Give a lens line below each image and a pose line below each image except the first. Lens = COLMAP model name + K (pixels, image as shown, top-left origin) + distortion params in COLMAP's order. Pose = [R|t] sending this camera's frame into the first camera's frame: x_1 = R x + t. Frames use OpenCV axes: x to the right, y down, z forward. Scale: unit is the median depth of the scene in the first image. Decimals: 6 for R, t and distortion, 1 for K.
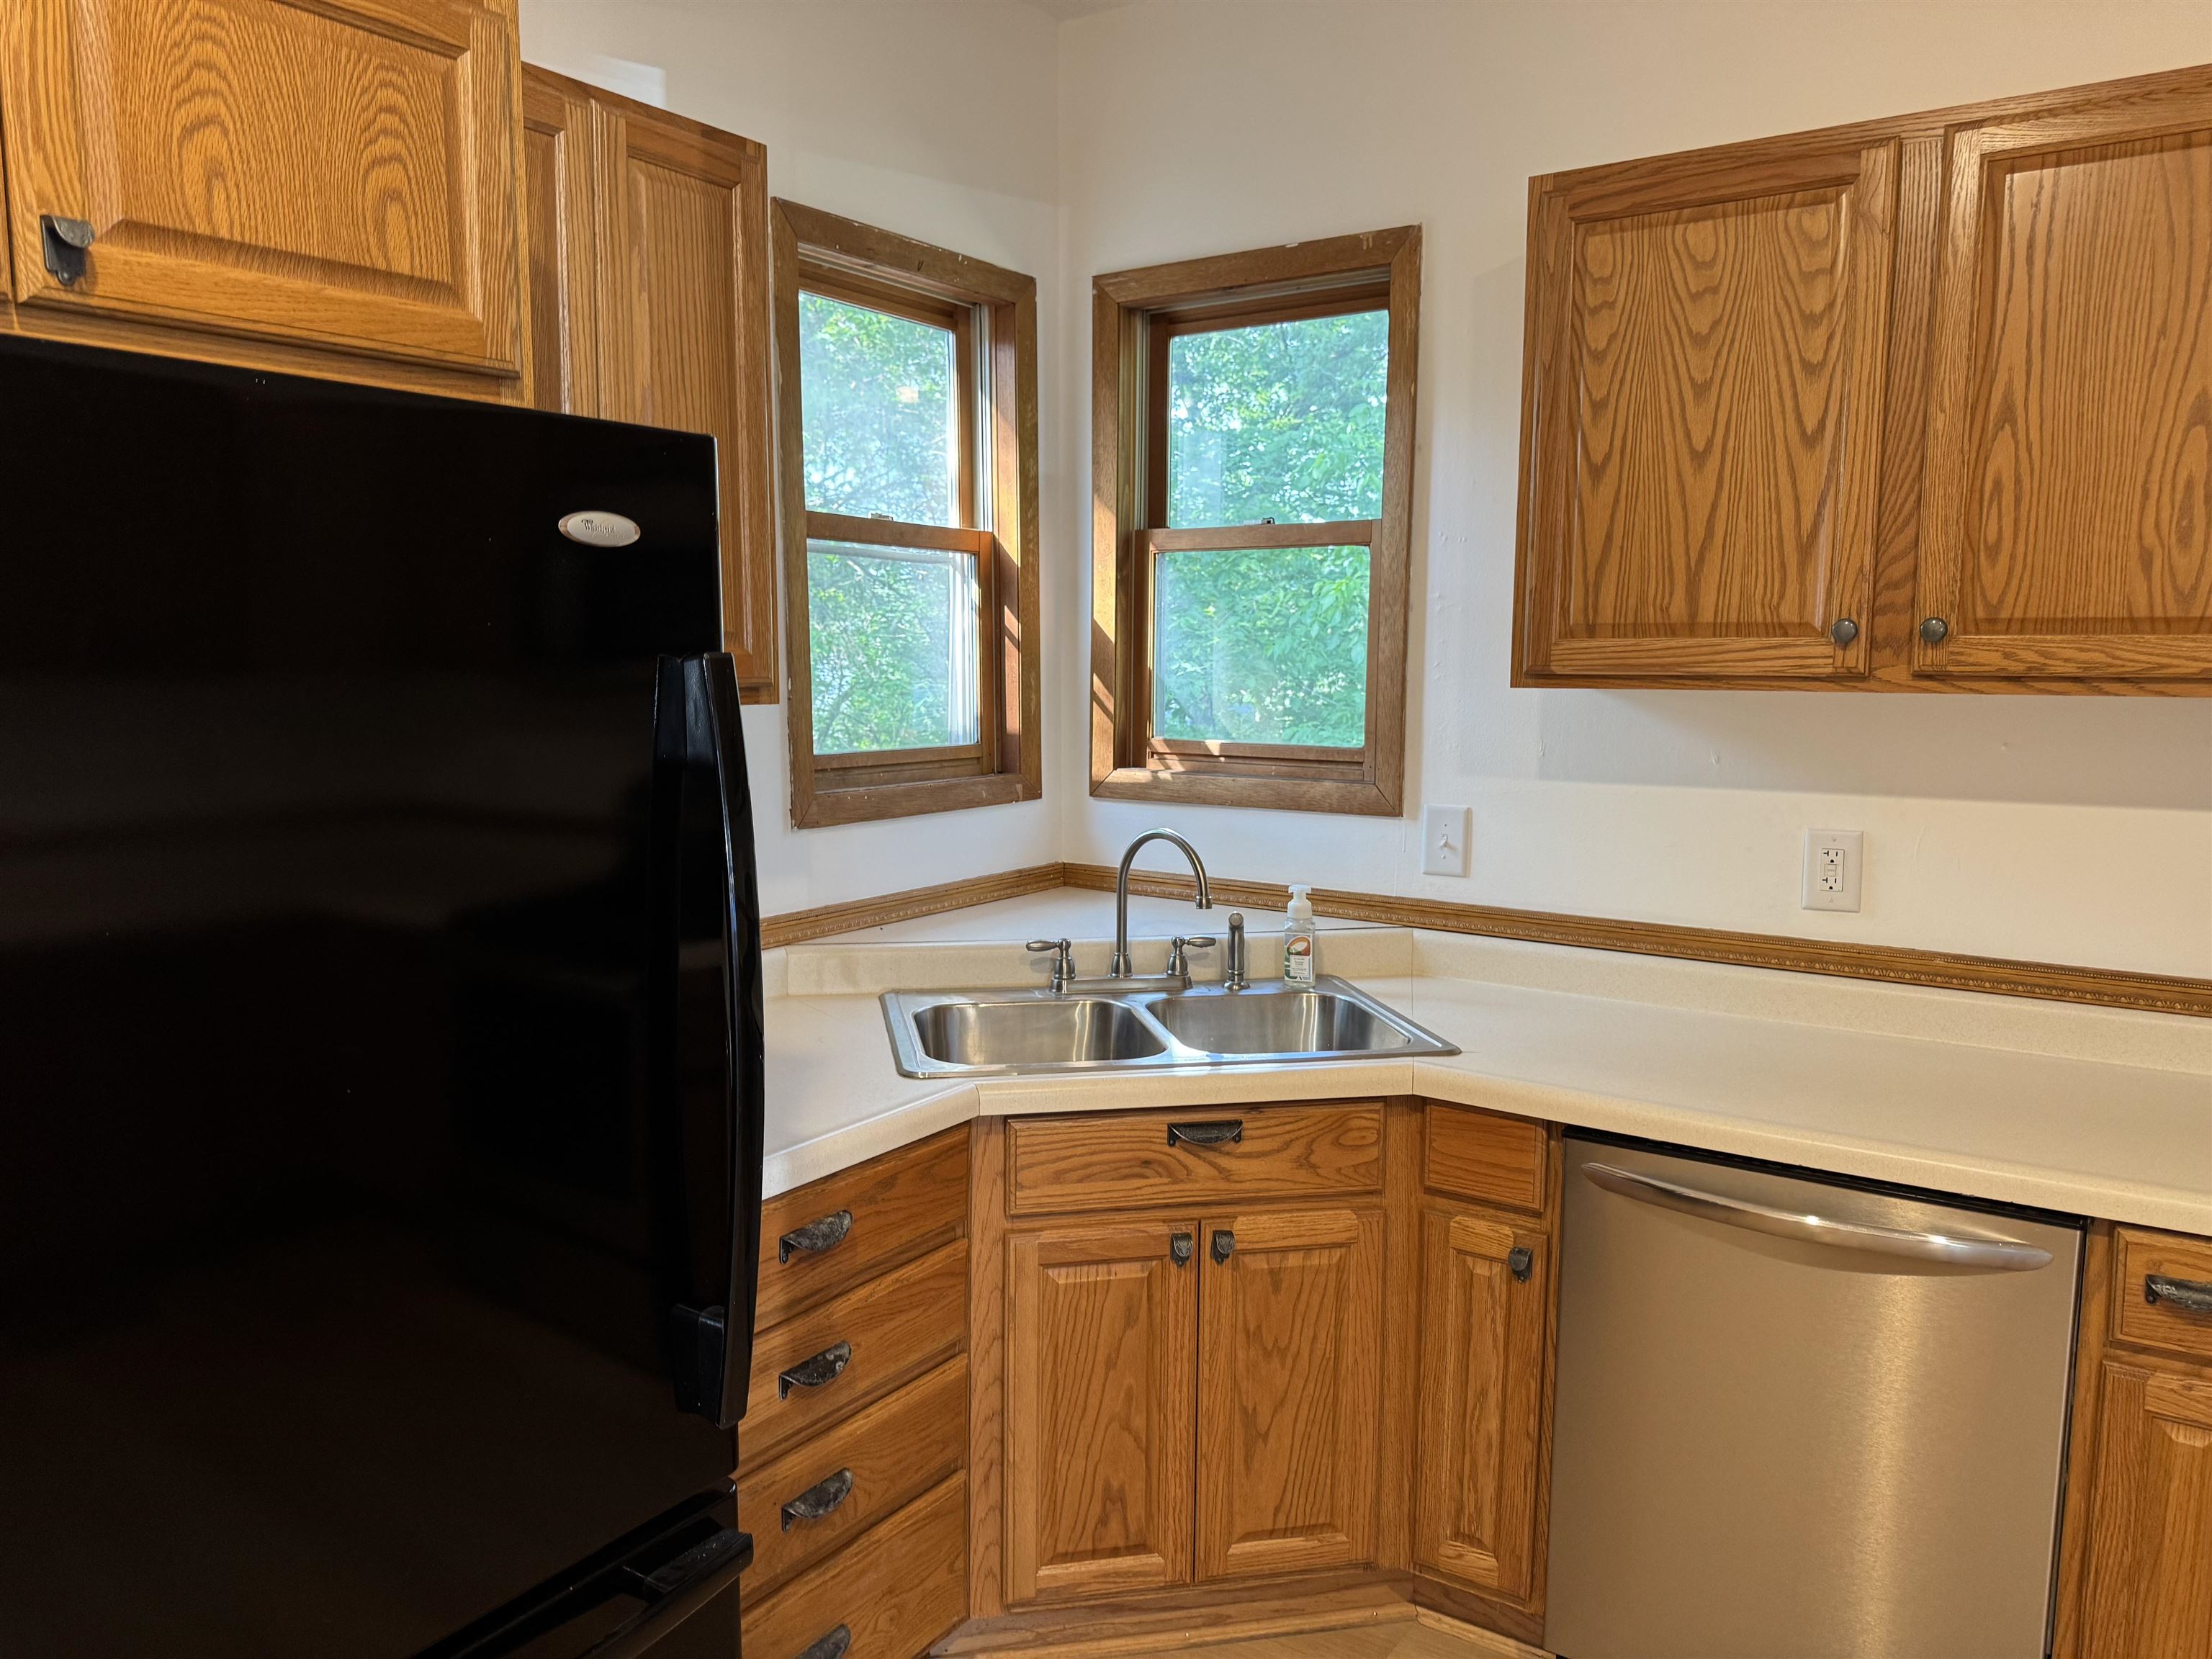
lens RADIAL K [[1549.1, 0, 1102.2], [0, 1549.1, 836.6], [0, 0, 1]] dist [0.059734, -0.074499]
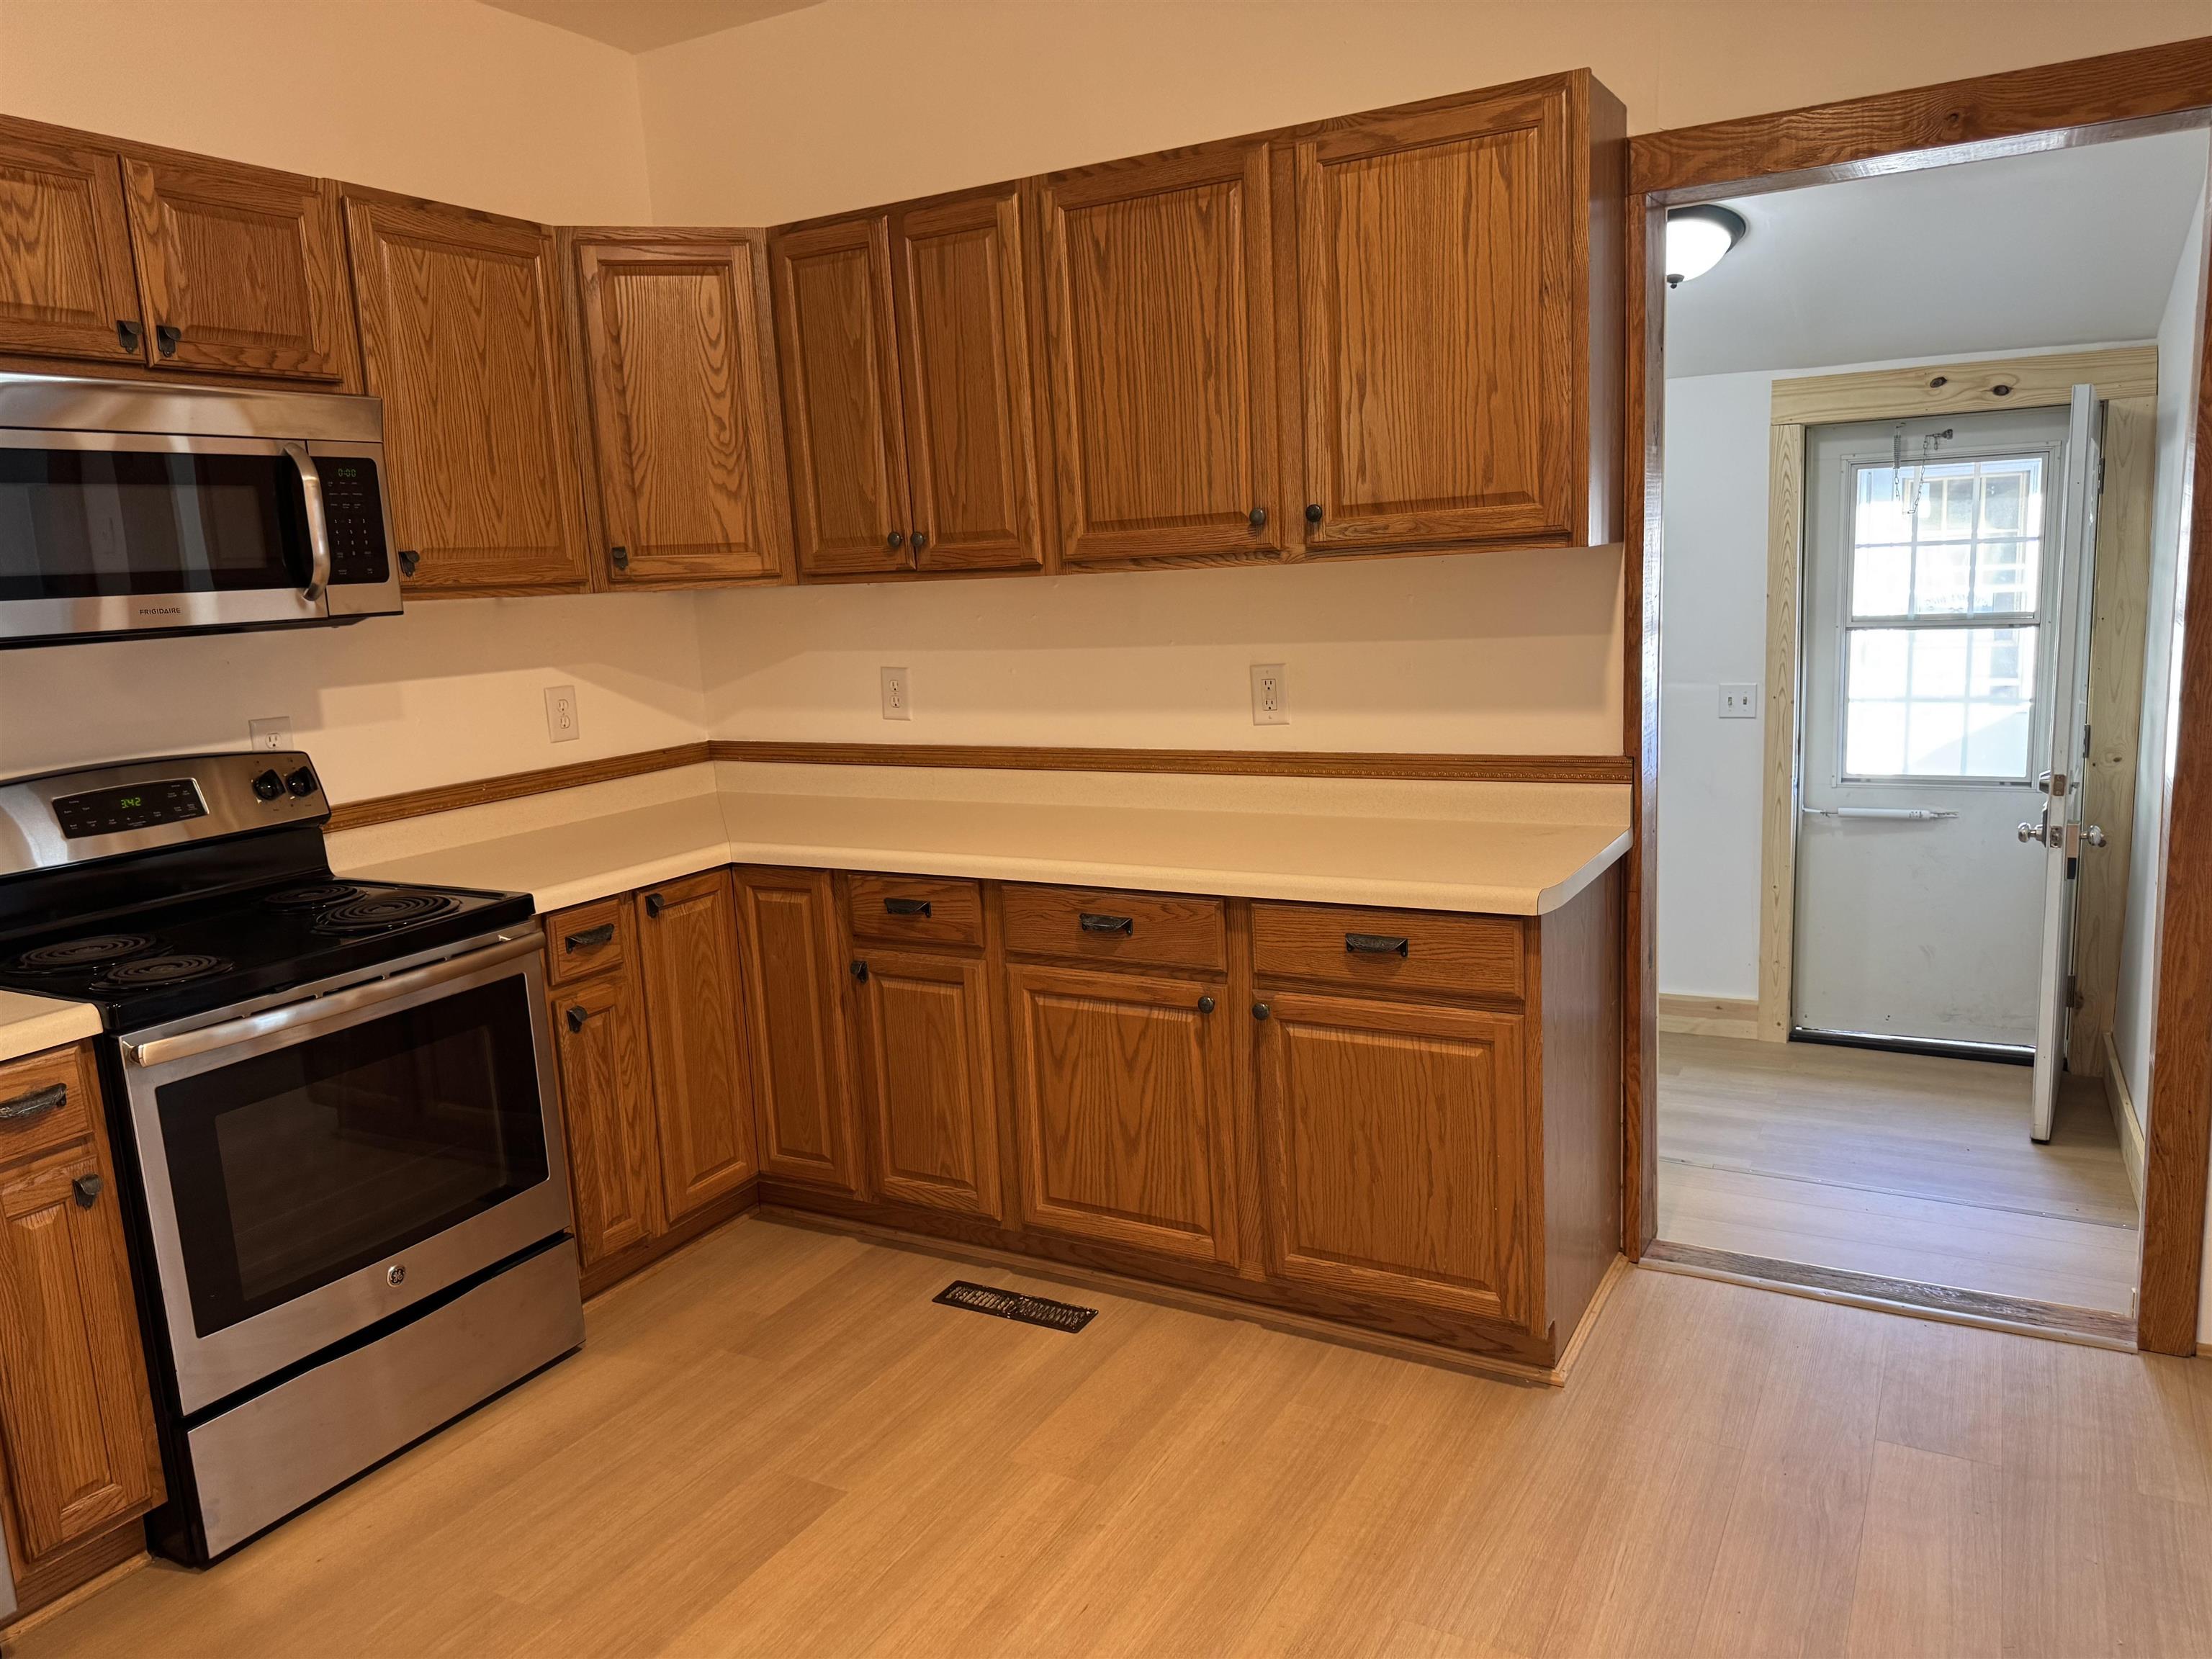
lens RADIAL K [[1549.1, 0, 1099.5], [0, 1549.1, 848.0], [0, 0, 1]] dist [0.059734, -0.074499]
pose [[-0.083771, -0.176455, 0.980738, -0.433118], [0.170302, 0.967182, 0.188562, 0.006040], [-0.981825, 0.182818, -0.050971, 0.146081]]
